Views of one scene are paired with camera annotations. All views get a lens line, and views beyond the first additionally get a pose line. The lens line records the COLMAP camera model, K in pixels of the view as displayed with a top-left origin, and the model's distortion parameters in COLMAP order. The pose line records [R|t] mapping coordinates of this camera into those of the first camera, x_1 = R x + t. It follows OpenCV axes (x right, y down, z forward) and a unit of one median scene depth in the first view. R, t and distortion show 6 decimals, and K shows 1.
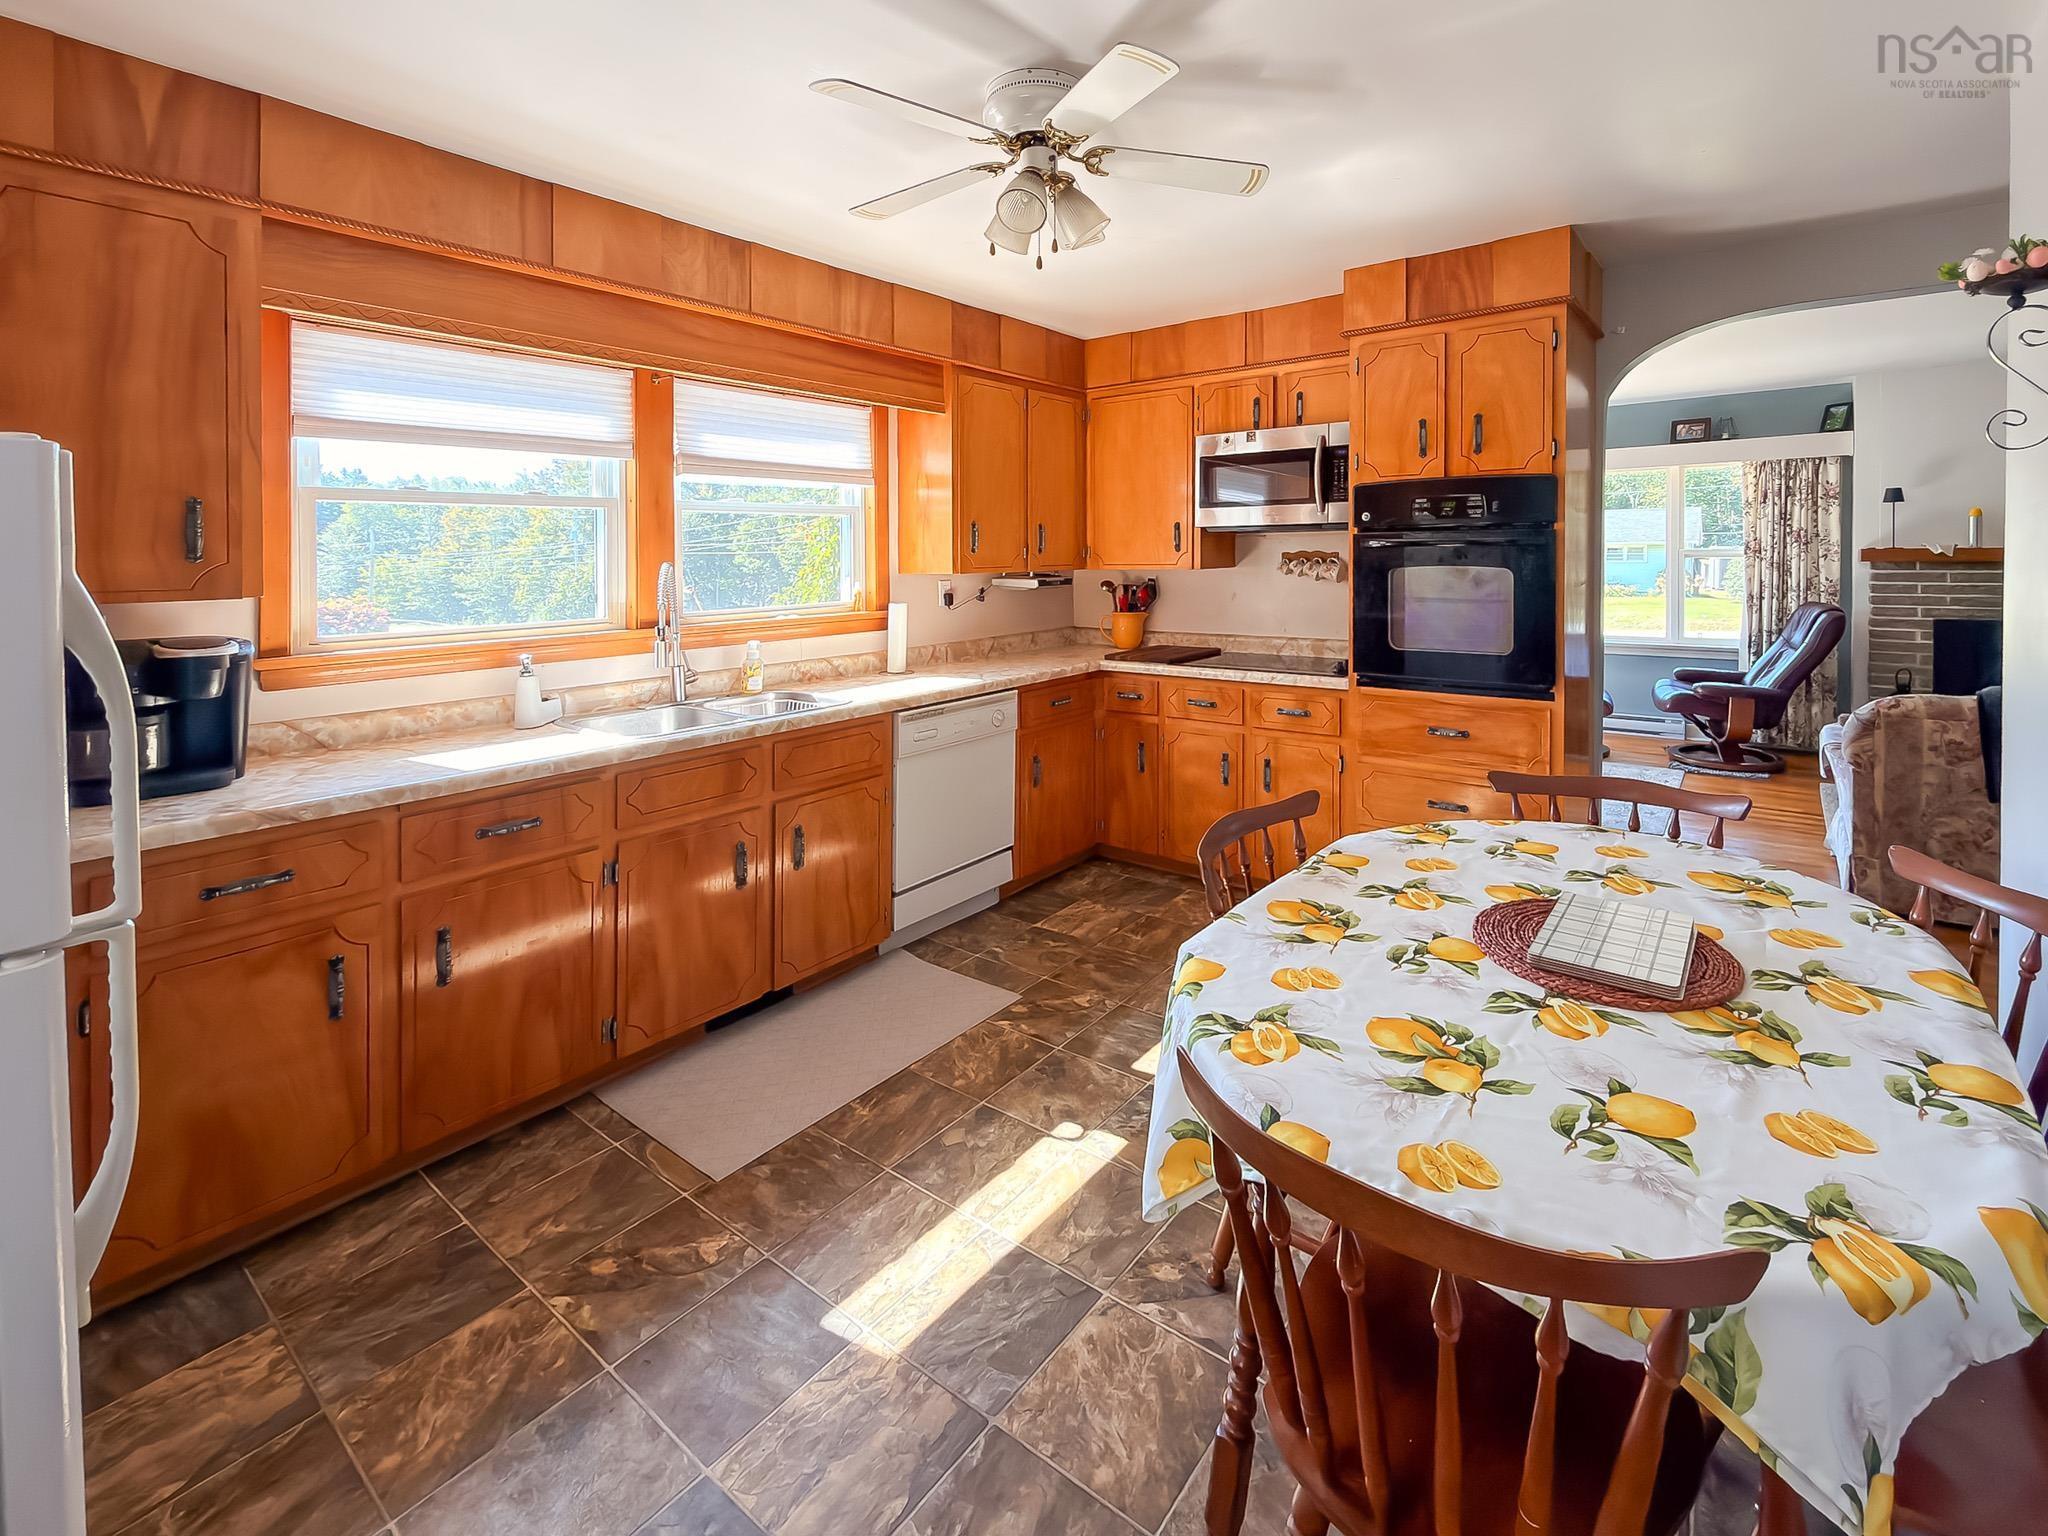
lens RADIAL K [[822.5, 0, 1024.0], [0, 822.5, 768.0], [0, 0, 1]] dist [-0.000770, -0.000238]
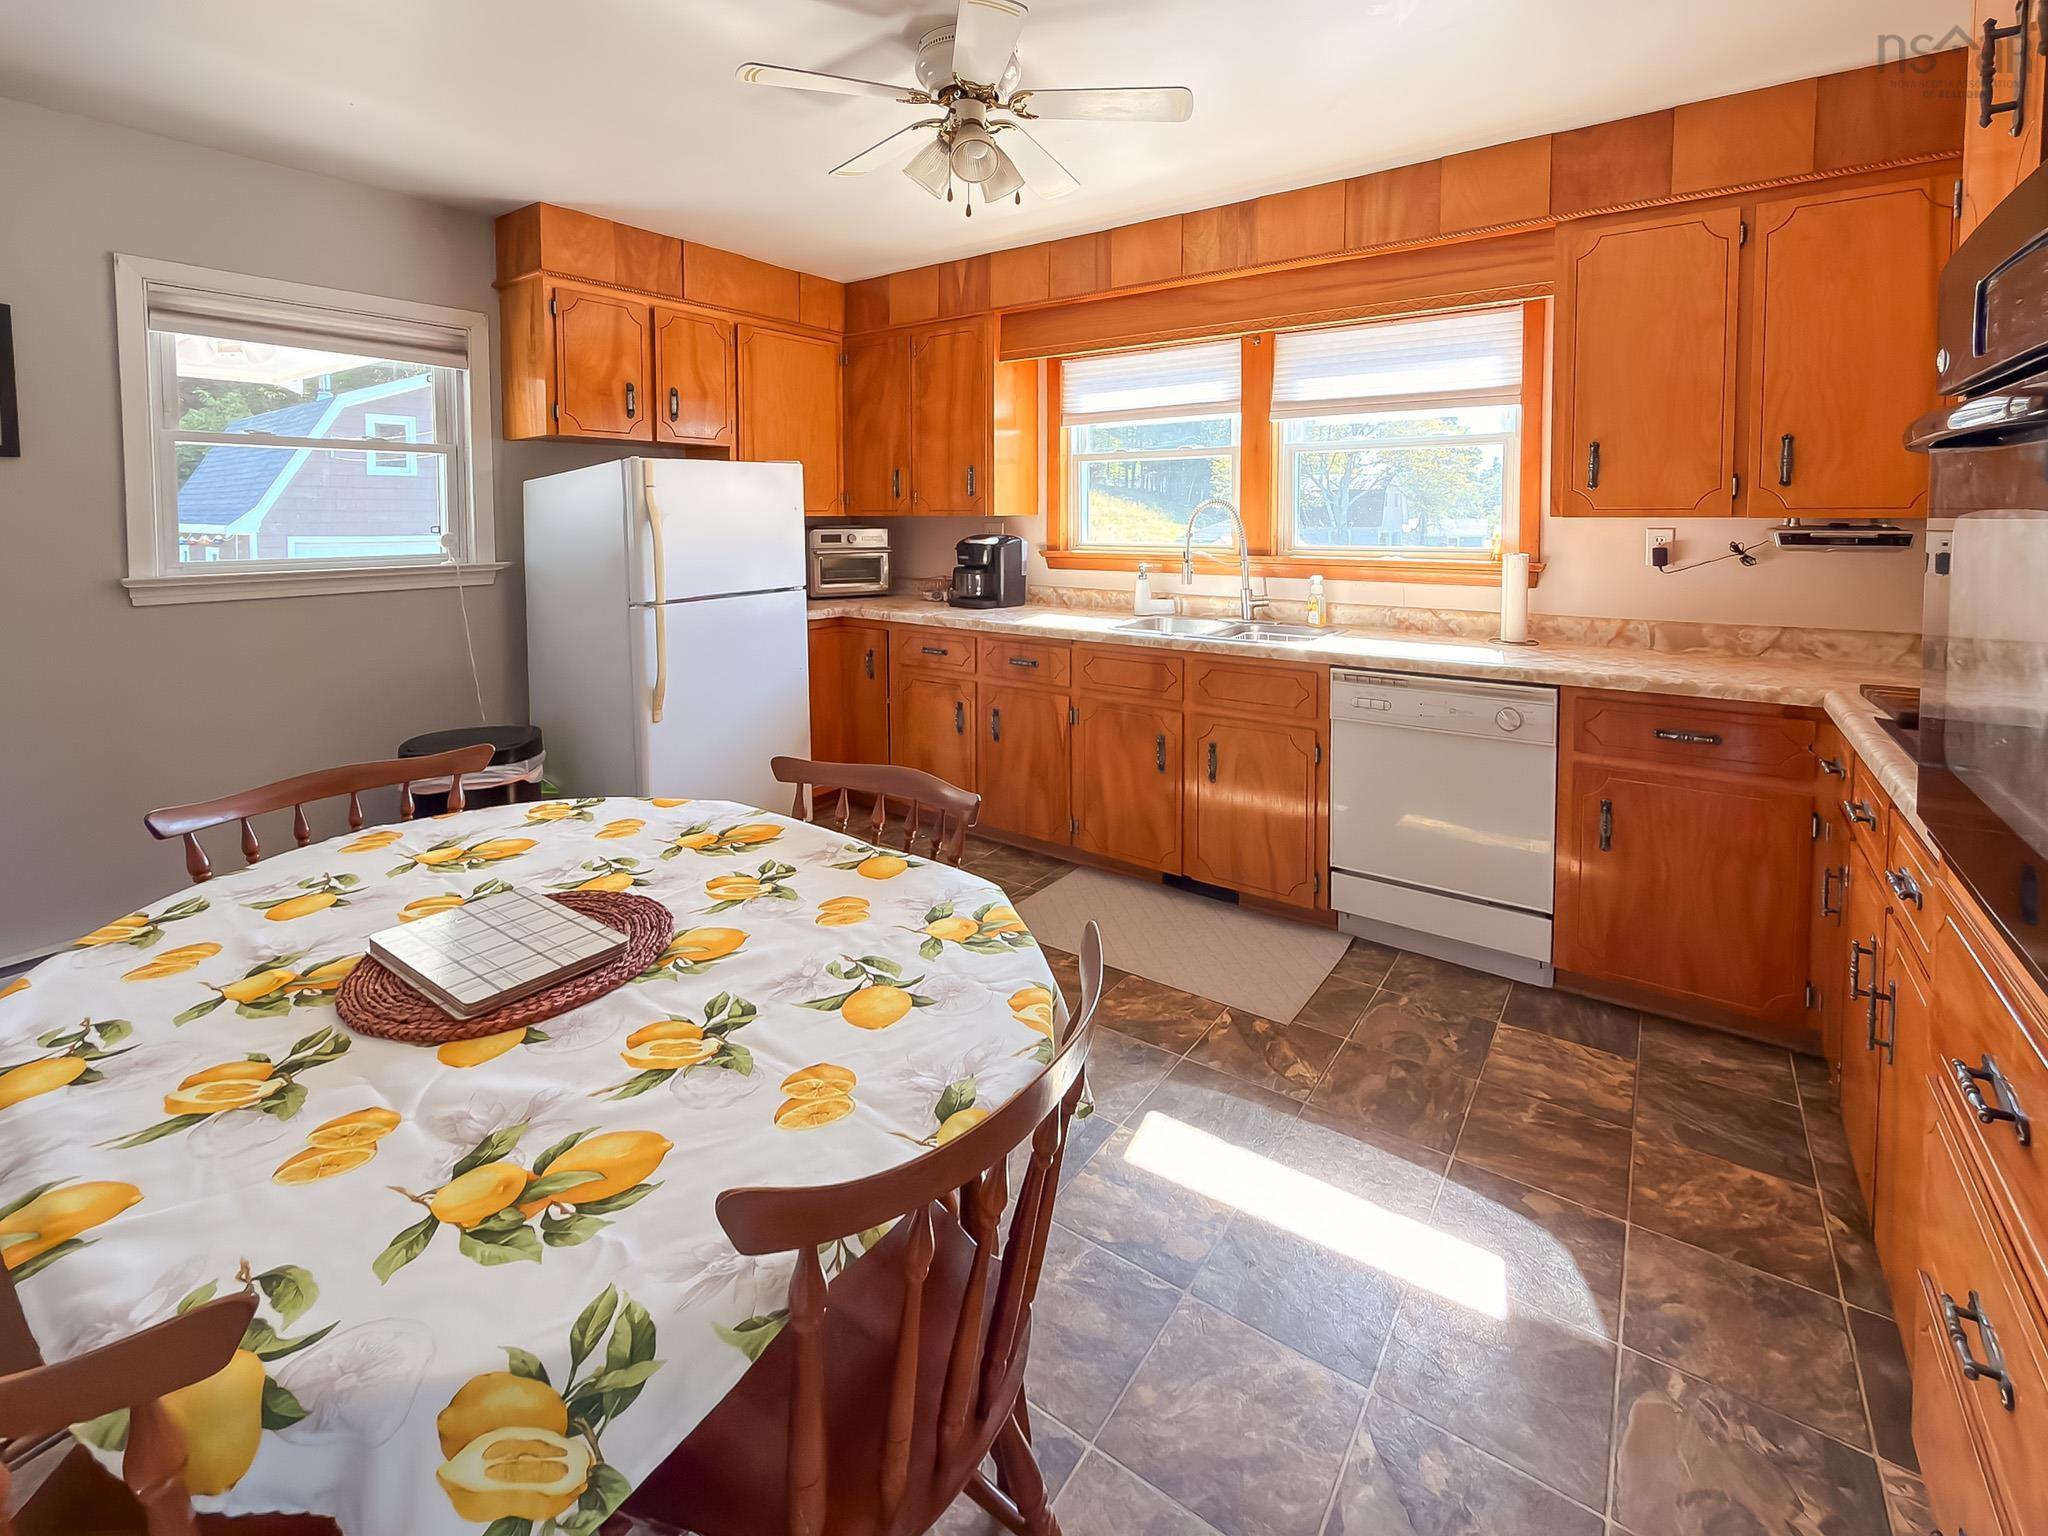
lens RADIAL K [[831.5, 0, 1144.5], [0, 831.5, 727.3], [0, 0, 1]] dist [-0.002000, -0.000214]
pose [[0.167608, 0.259554, -0.951073, 0.797643], [-0.247664, 0.944868, 0.214215, -0.172049], [0.954238, 0.199642, 0.222650, 0.708678]]
